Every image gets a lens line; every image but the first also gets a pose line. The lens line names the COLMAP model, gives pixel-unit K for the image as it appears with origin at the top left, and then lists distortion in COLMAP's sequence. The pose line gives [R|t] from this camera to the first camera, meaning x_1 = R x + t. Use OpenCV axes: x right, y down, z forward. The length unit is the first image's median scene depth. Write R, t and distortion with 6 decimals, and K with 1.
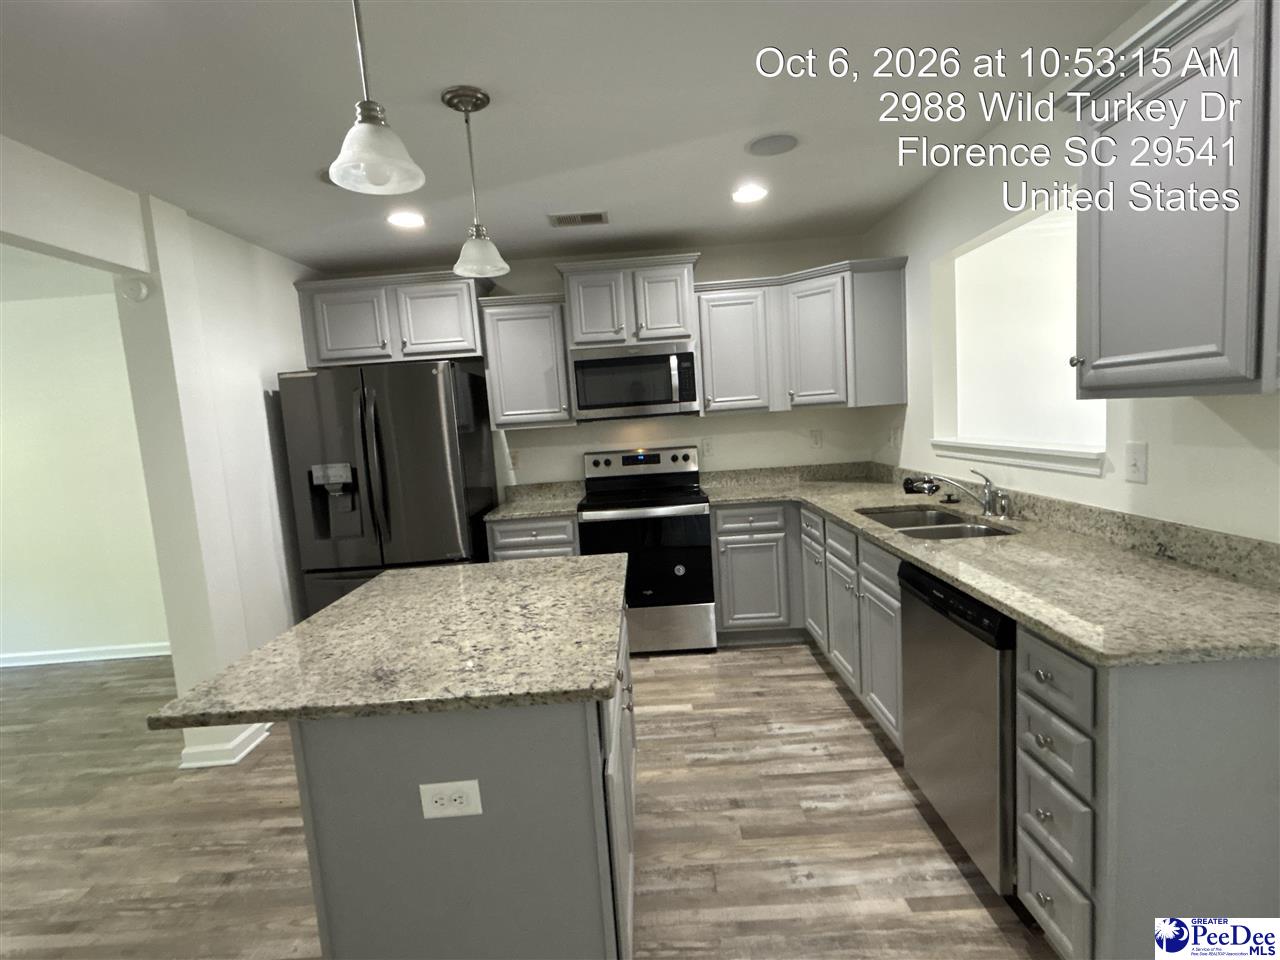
lens RADIAL K [[608.7, 0, 640.0], [0, 608.7, 480.0], [0, 0, 1]] dist [0.000729, -0.000571]
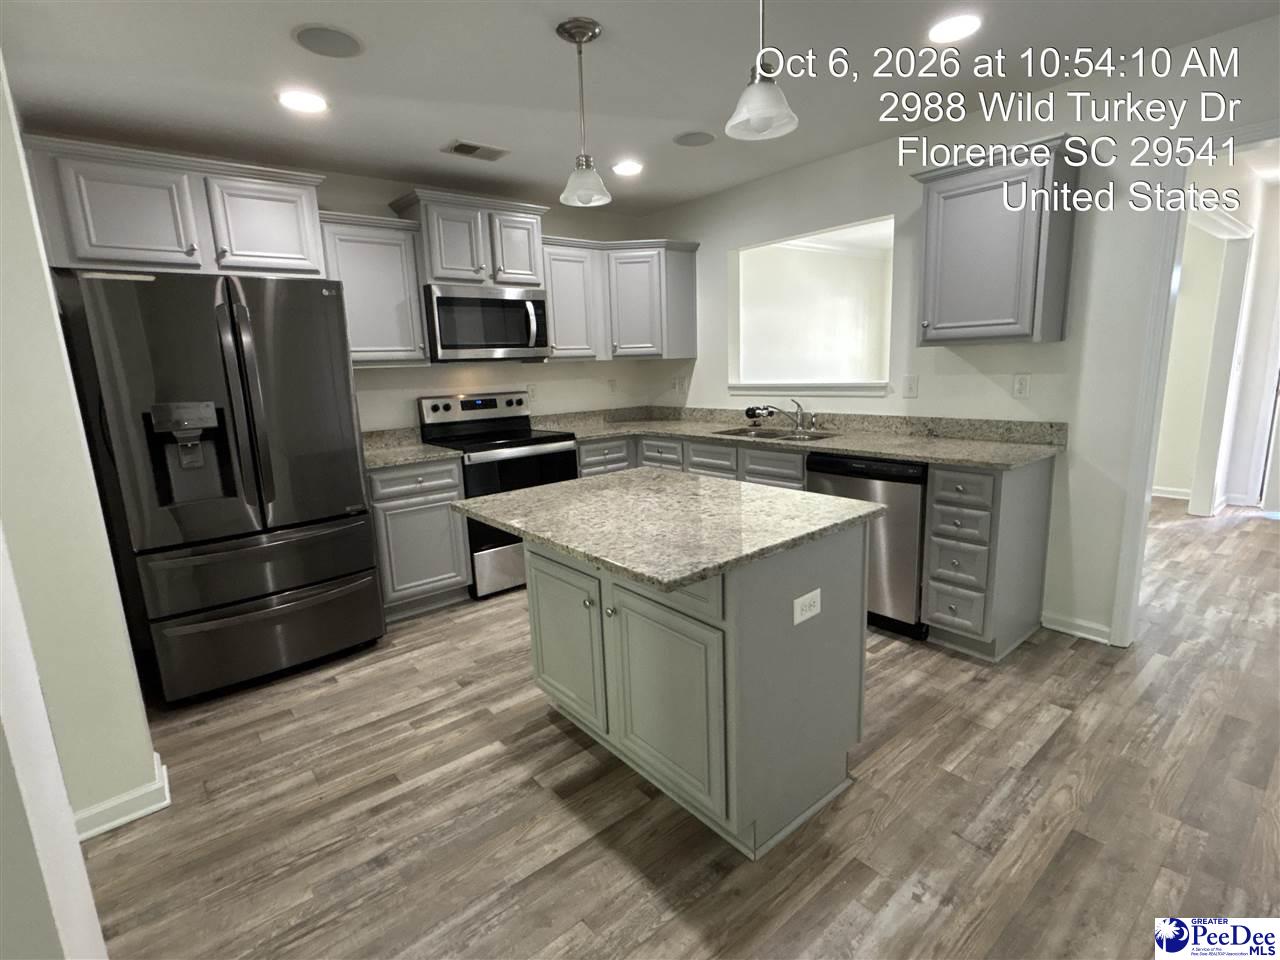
lens RADIAL K [[613.3, 0, 638.2], [0, 613.3, 474.5], [0, 0, 1]] dist [-0.012990, -0.000103]
pose [[0.769702, -0.076976, 0.633746, -0.496290], [0.053982, 0.996996, 0.055535, 0.044536], [-0.636118, -0.008535, 0.771545, 0.062136]]
